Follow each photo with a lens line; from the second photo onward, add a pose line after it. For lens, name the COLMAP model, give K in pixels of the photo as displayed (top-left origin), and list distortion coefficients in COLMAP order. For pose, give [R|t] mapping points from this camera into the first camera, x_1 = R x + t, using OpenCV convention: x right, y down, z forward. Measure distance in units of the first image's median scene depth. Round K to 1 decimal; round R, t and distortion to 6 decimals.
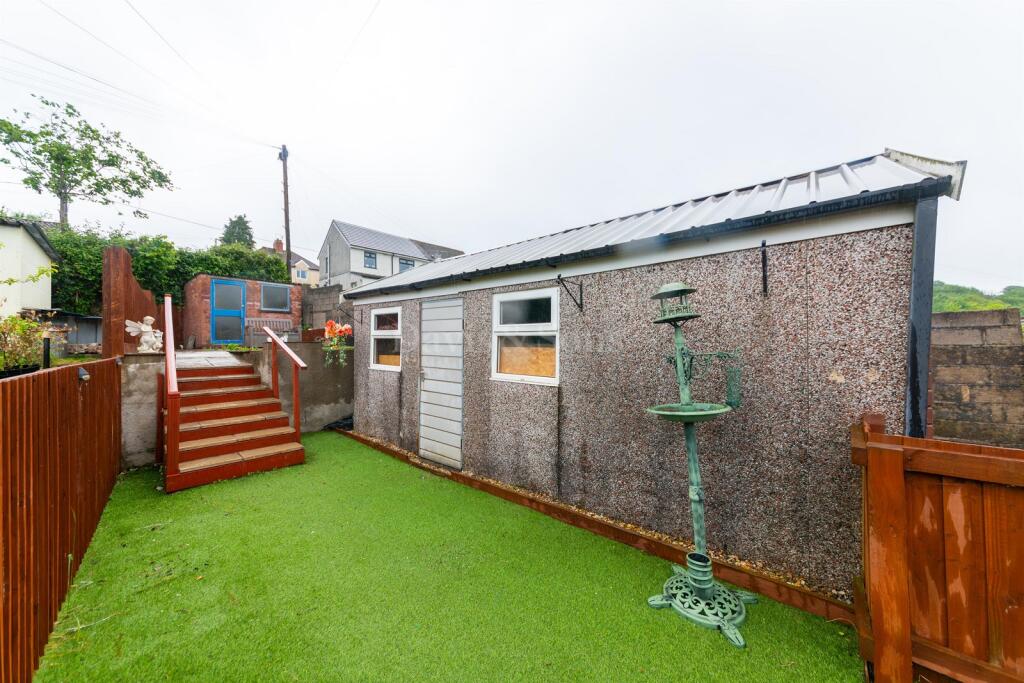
lens RADIAL K [[357.3, 0, 513.5], [0, 357.3, 334.9], [0, 0, 1]] dist [-0.000896, 0.000137]
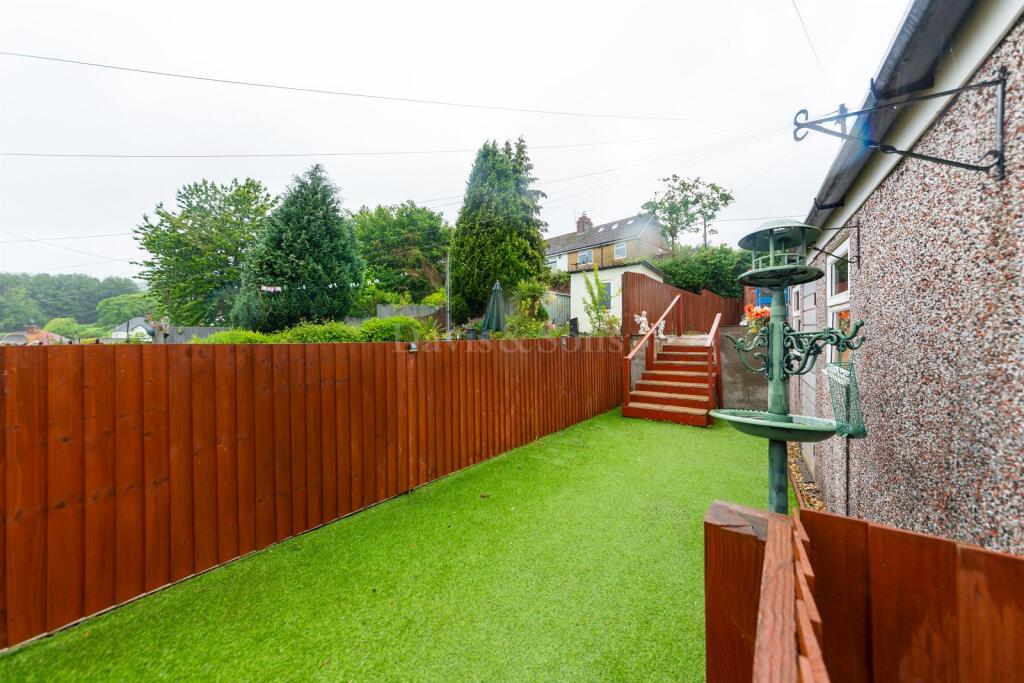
lens RADIAL K [[357.2, 0, 509.6], [0, 357.2, 335.5], [0, 0, 1]] dist [-0.001214, -0.000132]
pose [[0.118692, 0.008851, -0.992892, 0.213245], [0.030694, 0.999450, 0.012579, 0.007534], [0.992457, -0.031969, 0.118355, 0.093223]]
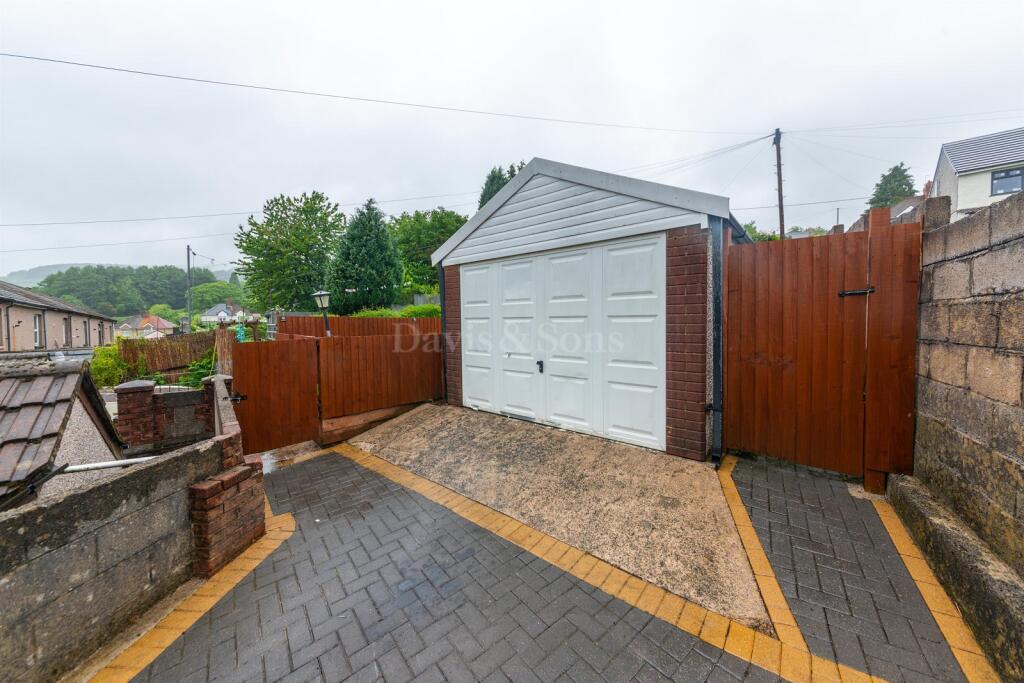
lens RADIAL K [[357.3, 0, 513.5], [0, 357.3, 334.9], [0, 0, 1]] dist [-0.000896, 0.000137]
pose [[0.017208, 0.051681, -0.998515, 0.725298], [0.031461, 0.998141, 0.052204, 0.016447], [0.999357, -0.032313, 0.015550, 0.257751]]
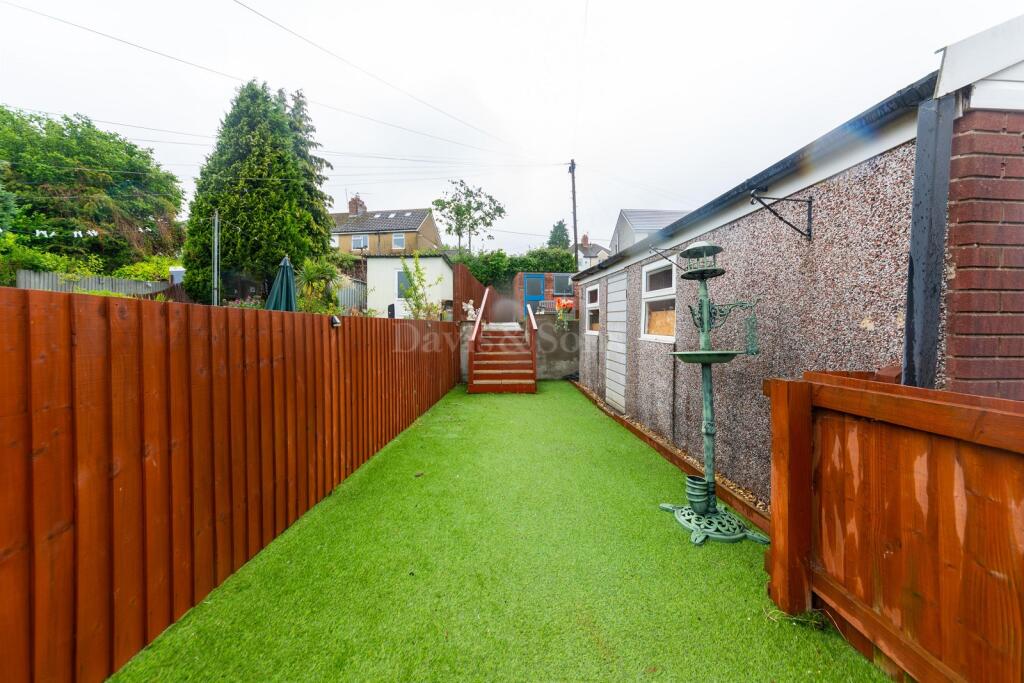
lens RADIAL K [[361.0, 0, 512.3], [0, 361.0, 328.3], [0, 0, 1]] dist [-0.006629, 0.000044]
pose [[0.696104, 0.012775, -0.717827, 0.177580], [0.010861, 0.999540, 0.028321, 0.017961], [0.717858, -0.027511, 0.695645, -0.044009]]
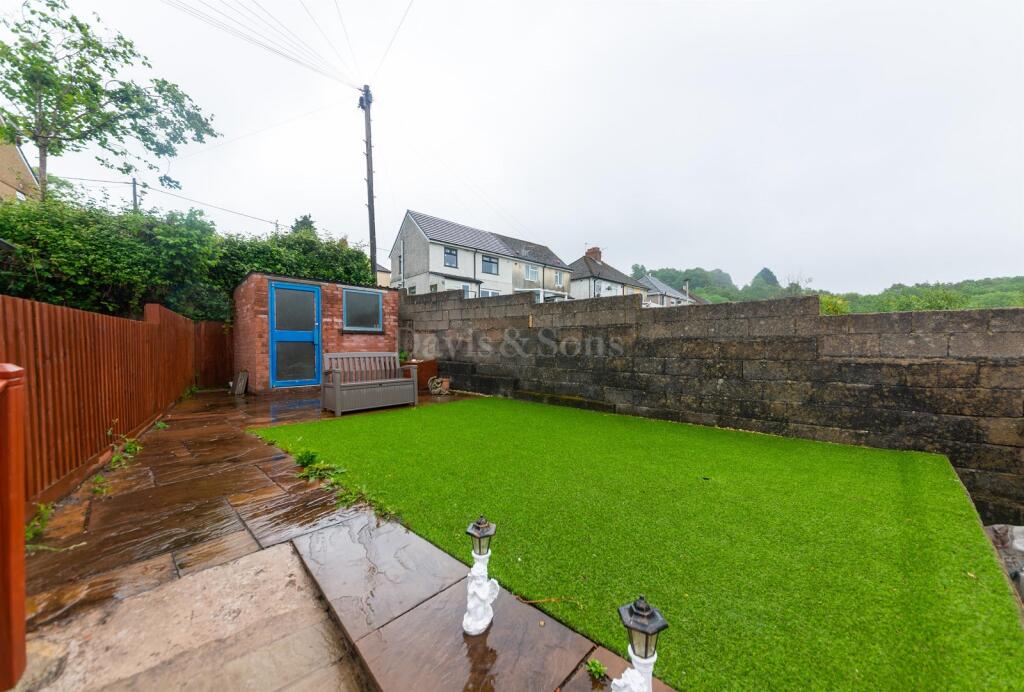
lens RADIAL K [[370.7, 0, 514.6], [0, 370.7, 352.0], [0, 0, 1]] dist [-0.000429, -0.000155]
pose [[0.990172, 0.018404, -0.138635, -0.395862], [-0.013306, 0.999204, 0.037616, -0.075359], [0.139217, -0.035402, 0.989629, 0.494589]]
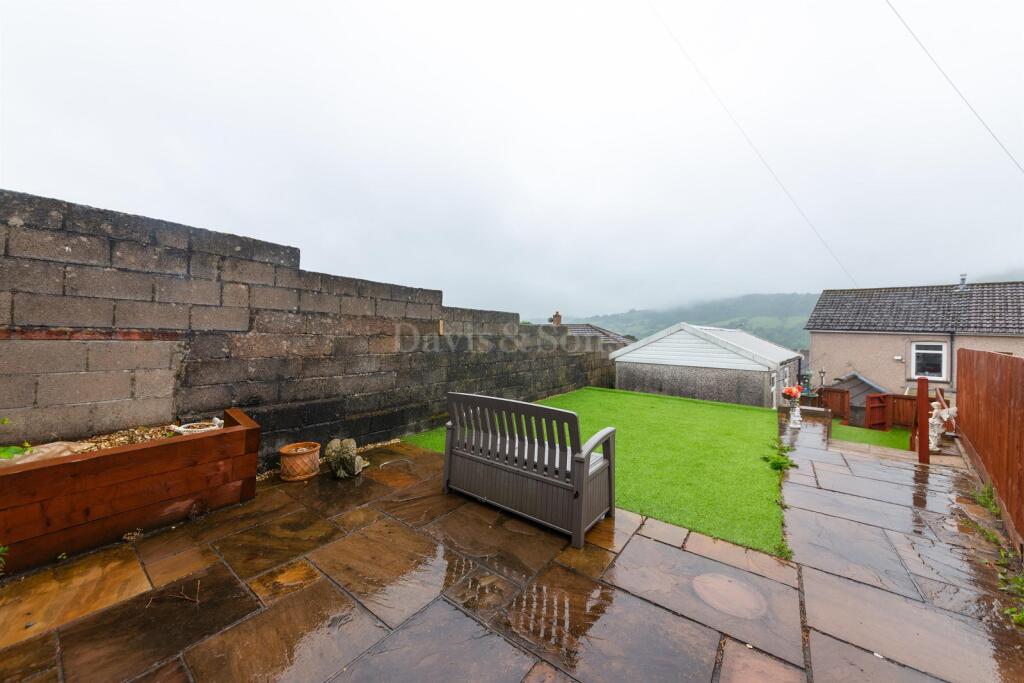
lens RADIAL K [[357.3, 0, 513.5], [0, 357.3, 334.9], [0, 0, 1]] dist [-0.000896, 0.000137]
pose [[0.027655, 0.022036, 0.999375, -0.994738], [-0.013796, 0.999670, -0.021661, -0.085275], [-0.999522, -0.013189, 0.027950, 1.052204]]
